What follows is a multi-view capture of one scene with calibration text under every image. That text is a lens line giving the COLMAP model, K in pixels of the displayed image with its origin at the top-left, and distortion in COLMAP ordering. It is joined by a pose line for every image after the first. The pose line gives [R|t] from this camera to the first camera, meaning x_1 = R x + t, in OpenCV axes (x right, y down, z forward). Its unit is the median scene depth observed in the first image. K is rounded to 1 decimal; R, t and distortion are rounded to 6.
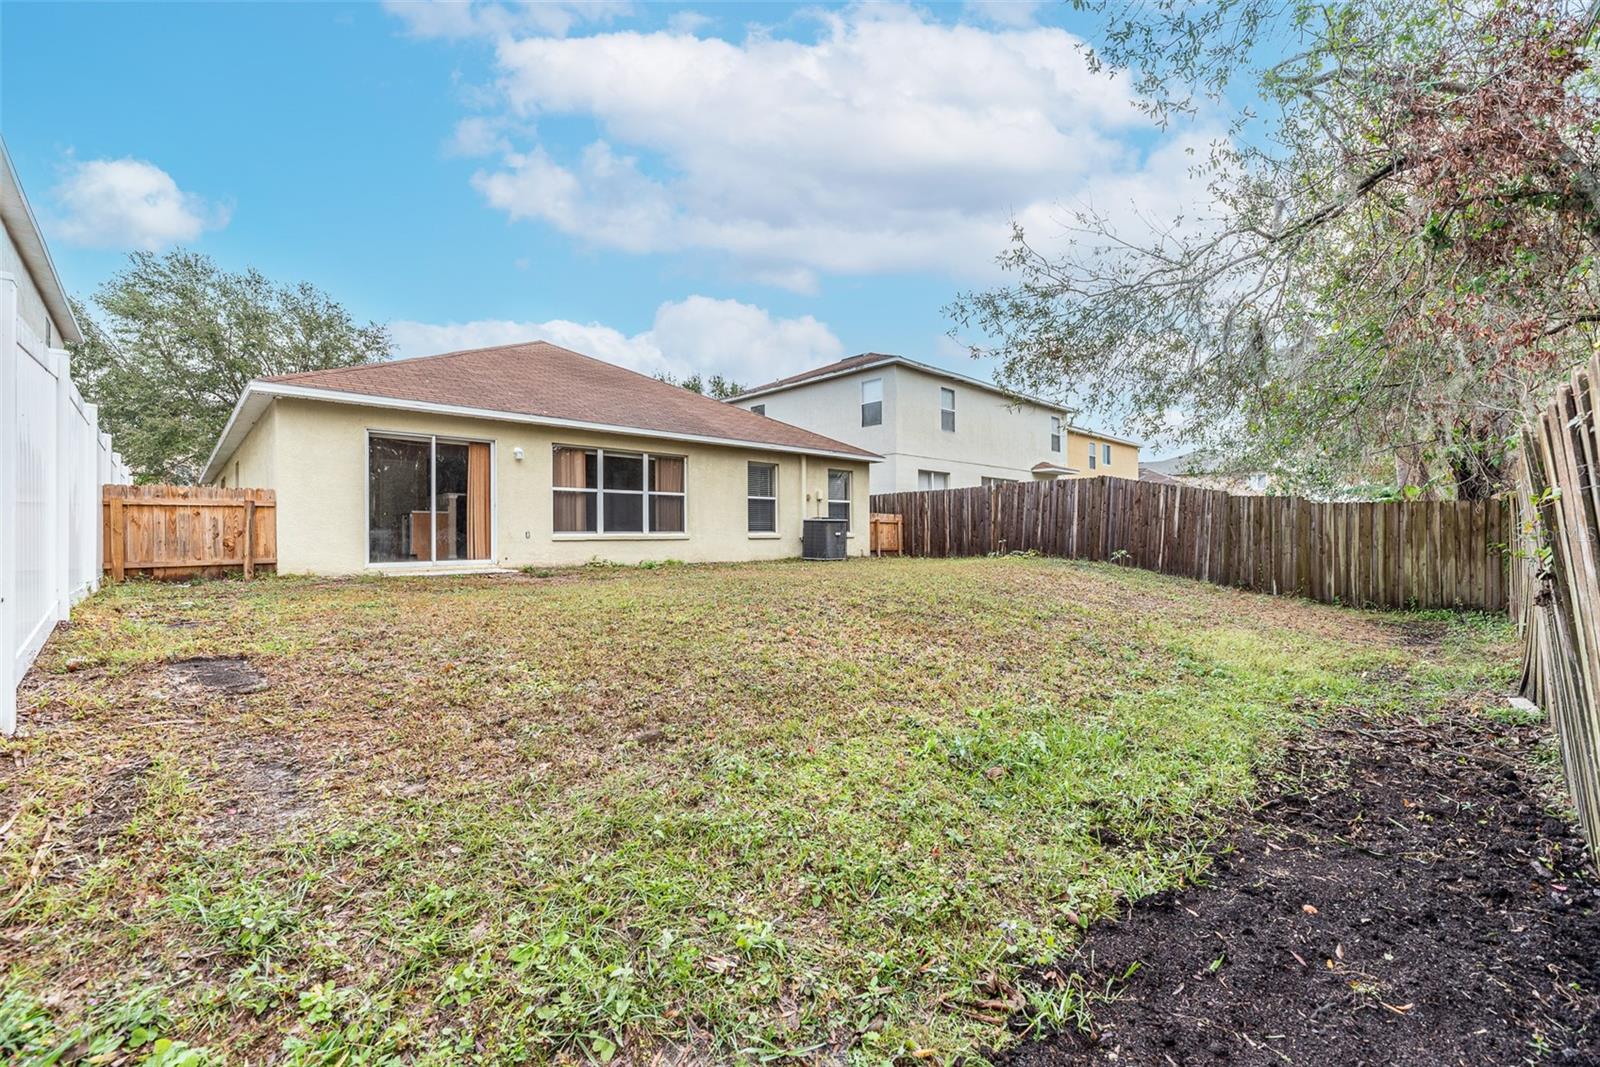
lens RADIAL K [[668.7, 0, 800.0], [0, 668.7, 533.5], [0, 0, 1]] dist [-0.001583, -0.000562]
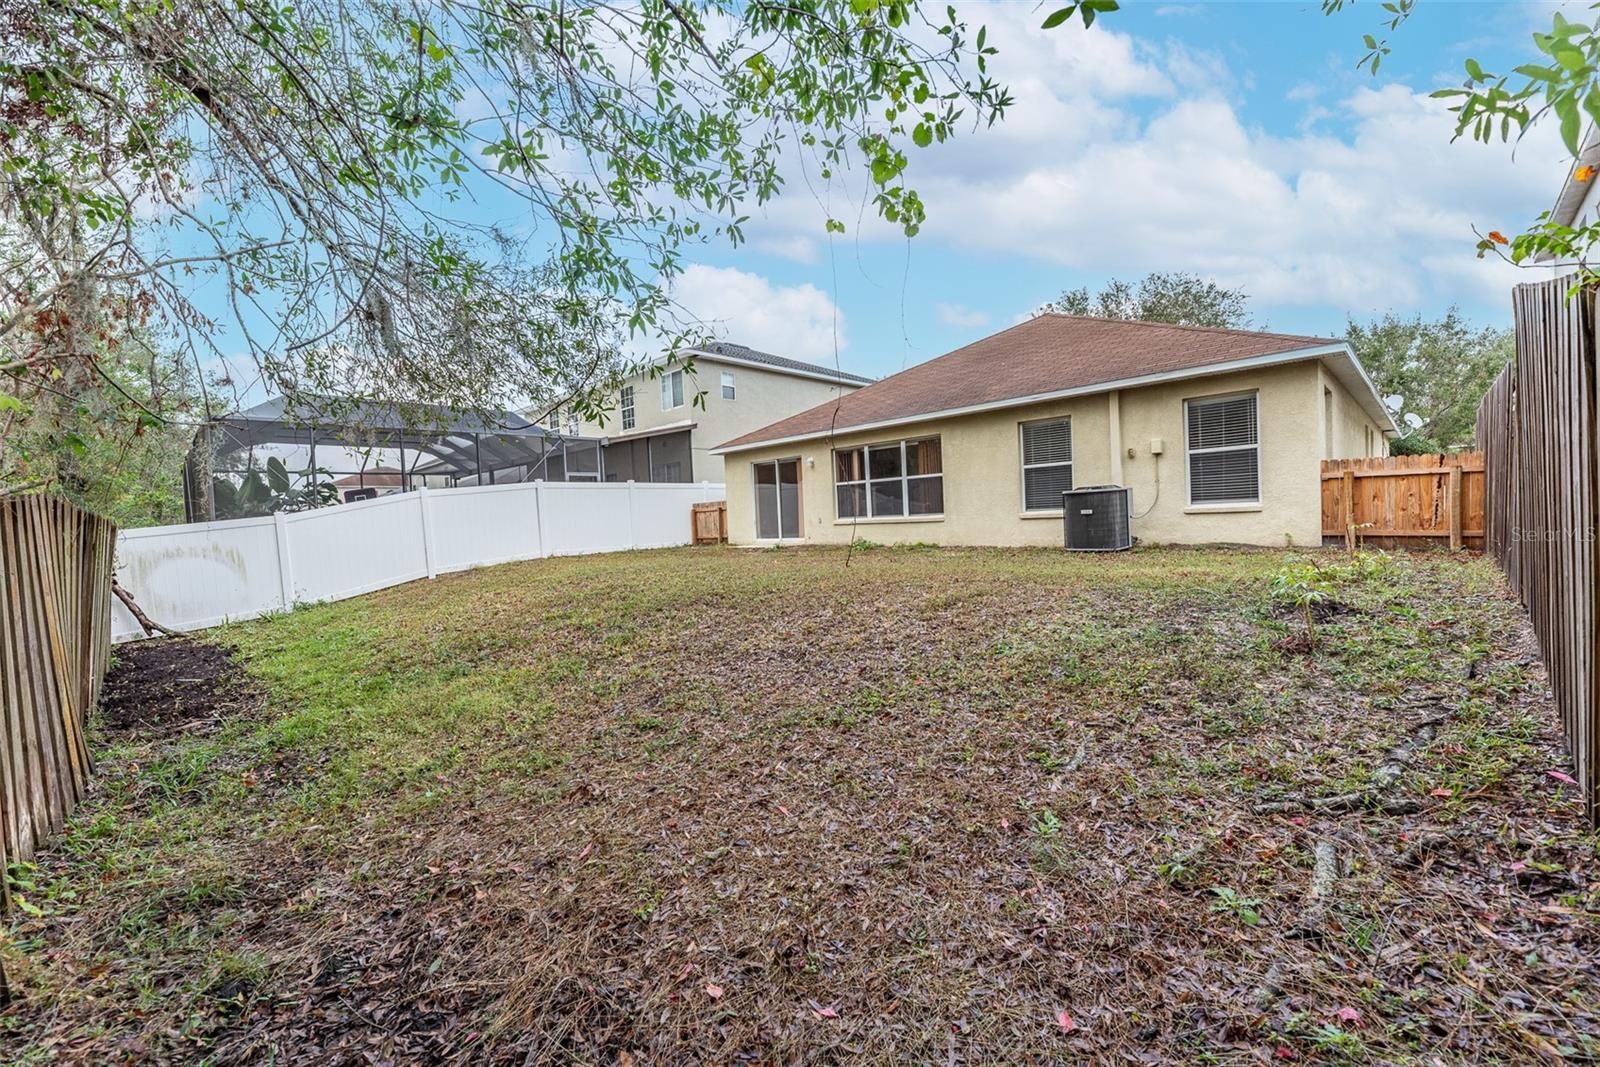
lens RADIAL K [[645.8, 0, 793.8], [0, 645.8, 541.4], [0, 0, 1]] dist [-0.002374, -0.000102]
pose [[0.023042, 0.037411, -0.999034, 0.790585], [0.041814, 0.998389, 0.038351, -0.007365], [0.998860, -0.042658, 0.021440, 0.799254]]
